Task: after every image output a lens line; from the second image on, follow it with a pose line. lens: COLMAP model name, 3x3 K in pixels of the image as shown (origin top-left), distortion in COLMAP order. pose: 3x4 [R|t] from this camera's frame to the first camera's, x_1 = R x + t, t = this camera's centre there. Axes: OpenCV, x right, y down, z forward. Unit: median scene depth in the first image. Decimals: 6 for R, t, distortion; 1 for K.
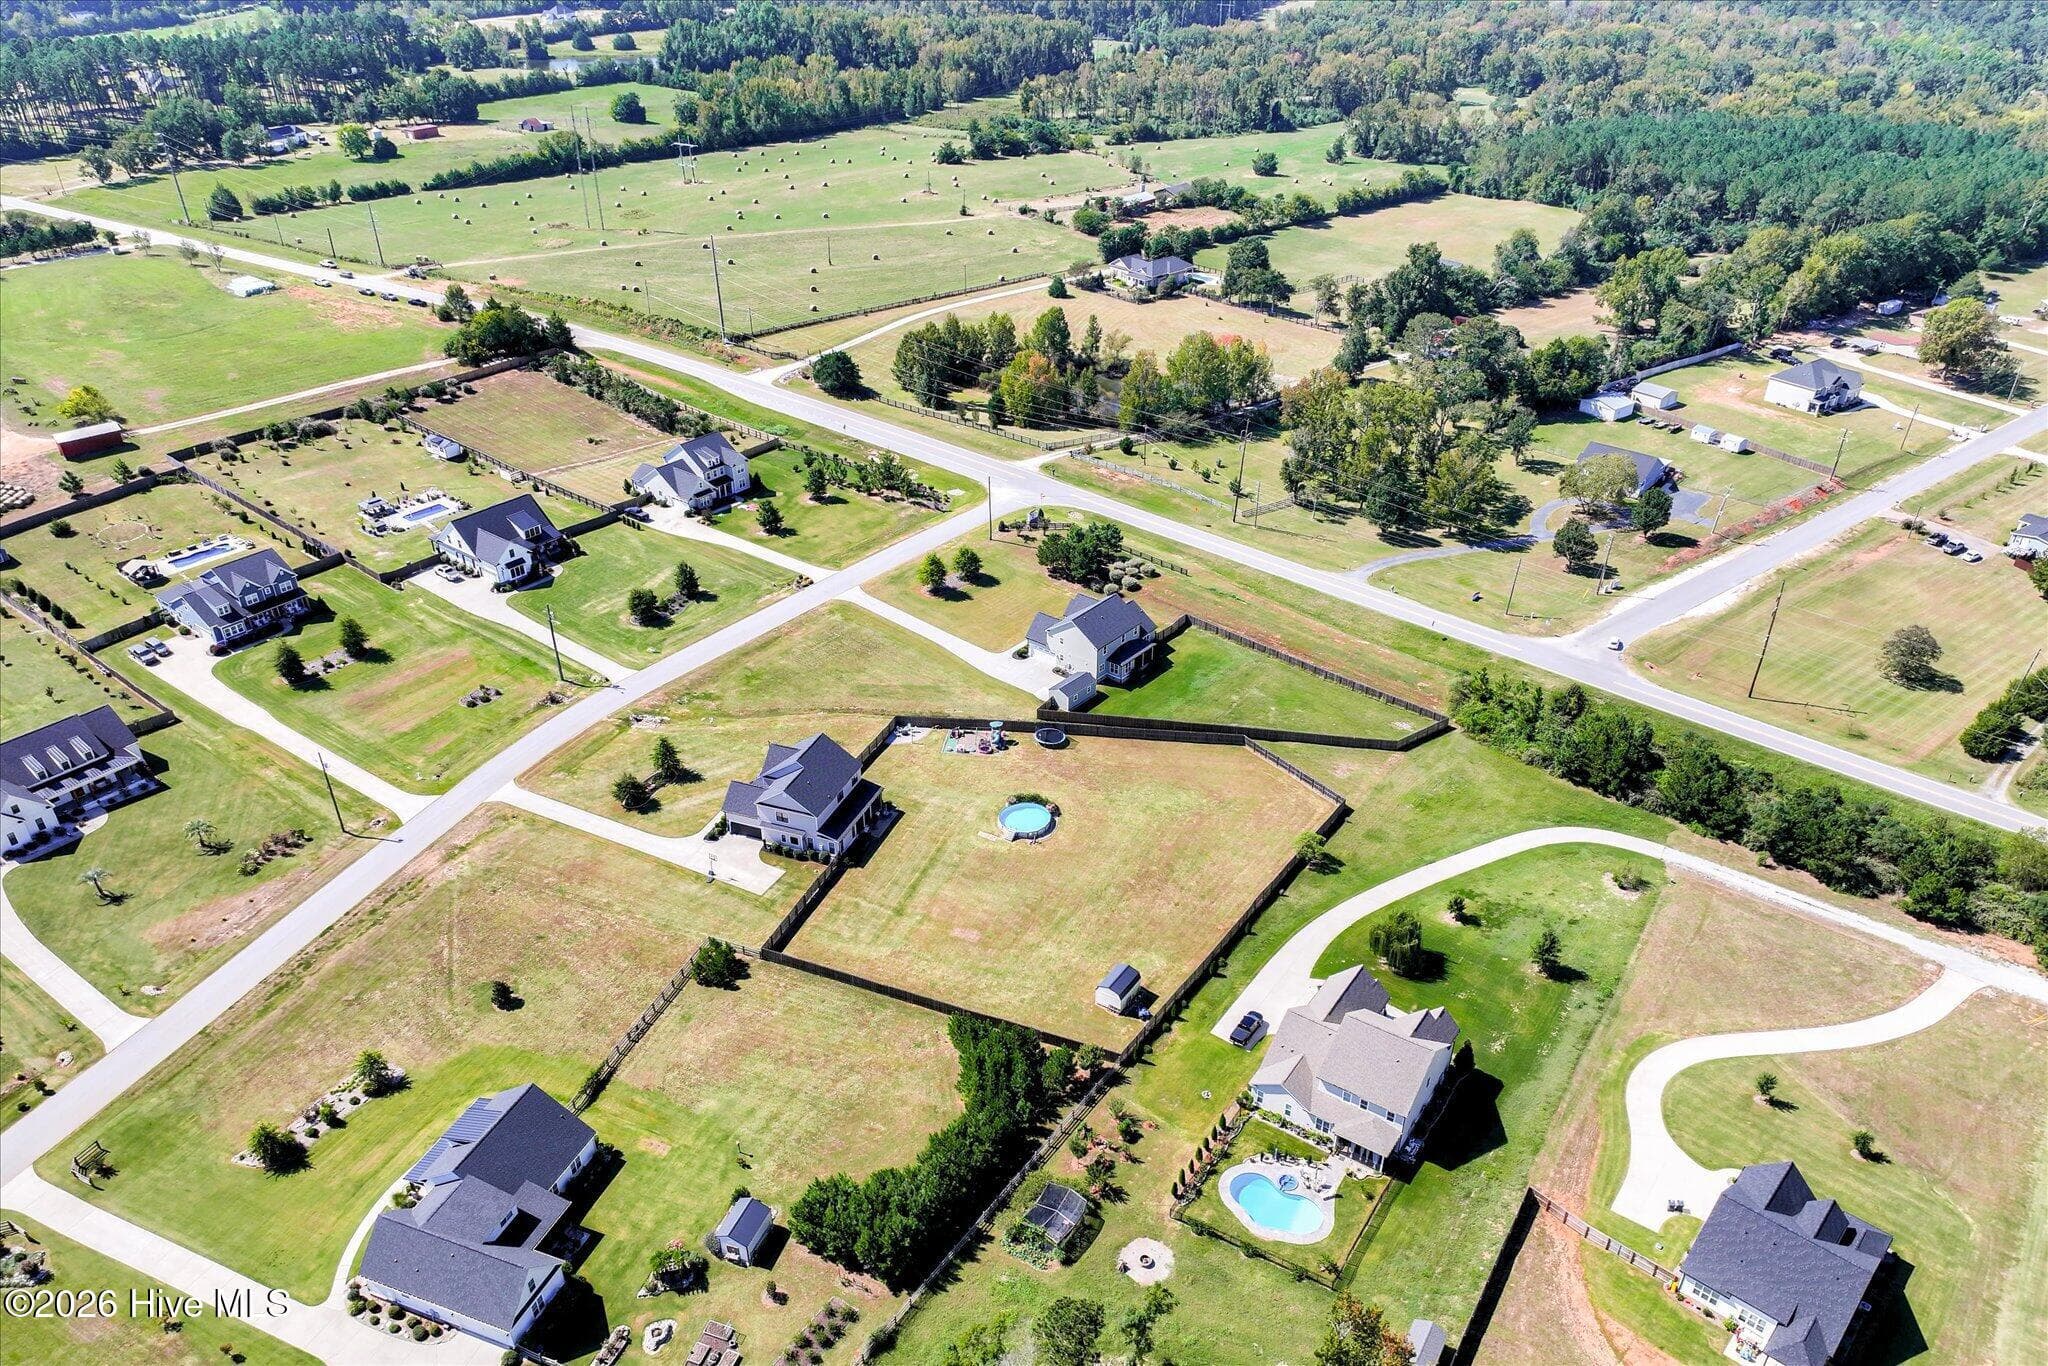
lens RADIAL K [[1490.2, 0, 1035.3], [0, 1490.2, 683.6], [0, 0, 1]] dist [0.006809, 0.004616]
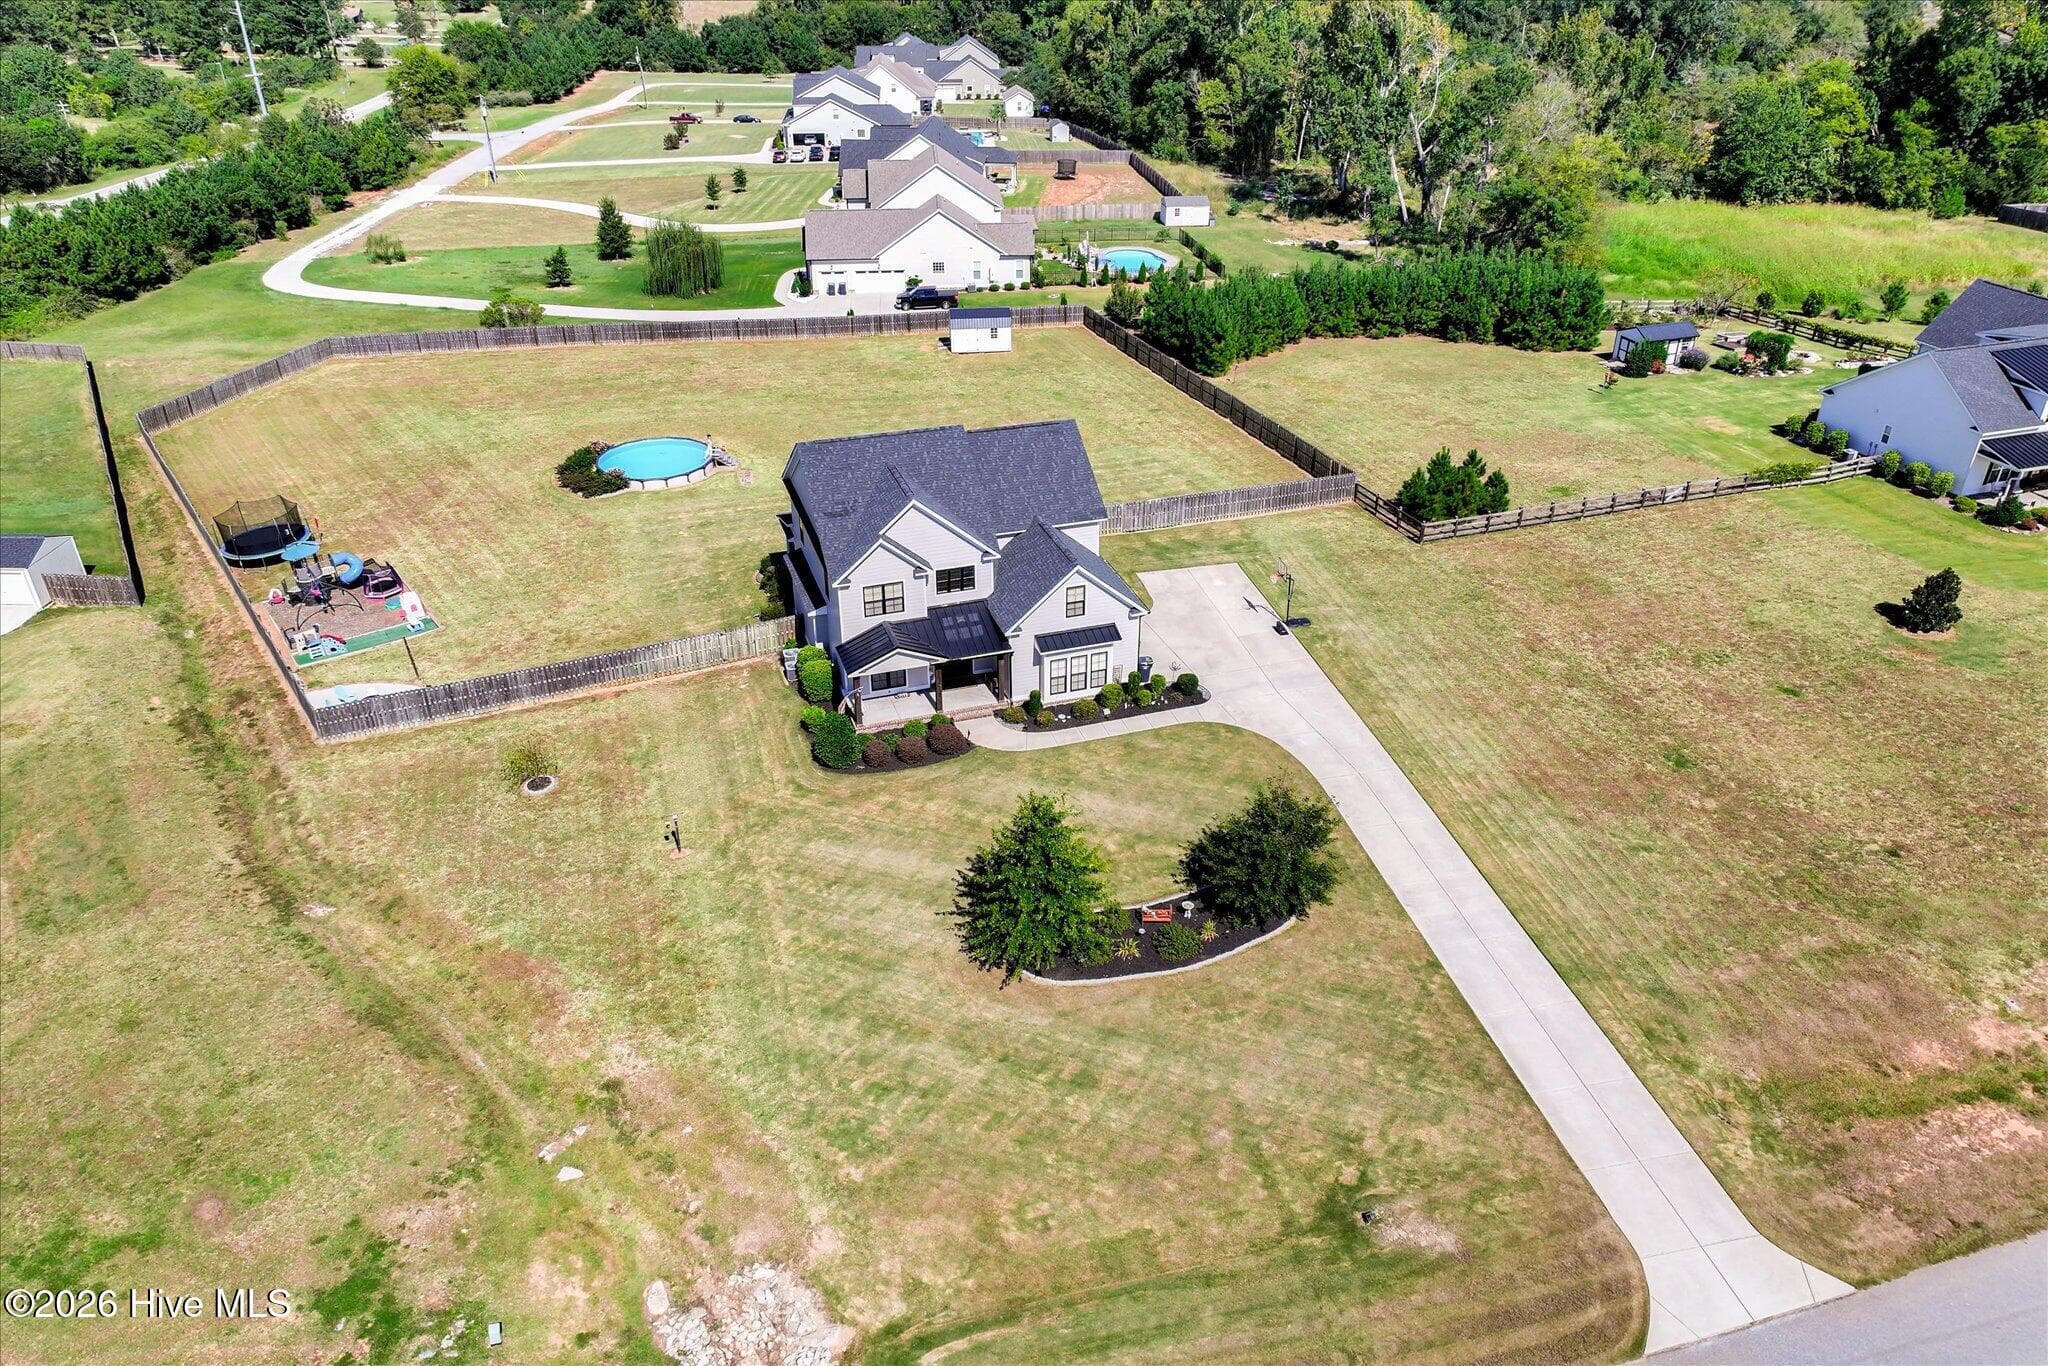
lens RADIAL K [[1442.0, 0, 1029.6], [0, 1442.0, 677.0], [0, 0, 1]] dist [0.005074, 0.006662]
pose [[-0.624478, -0.390919, 0.676173, -0.409110], [0.391502, 0.592445, 0.704084, -0.138396], [-0.675835, 0.704408, -0.216924, 1.082640]]
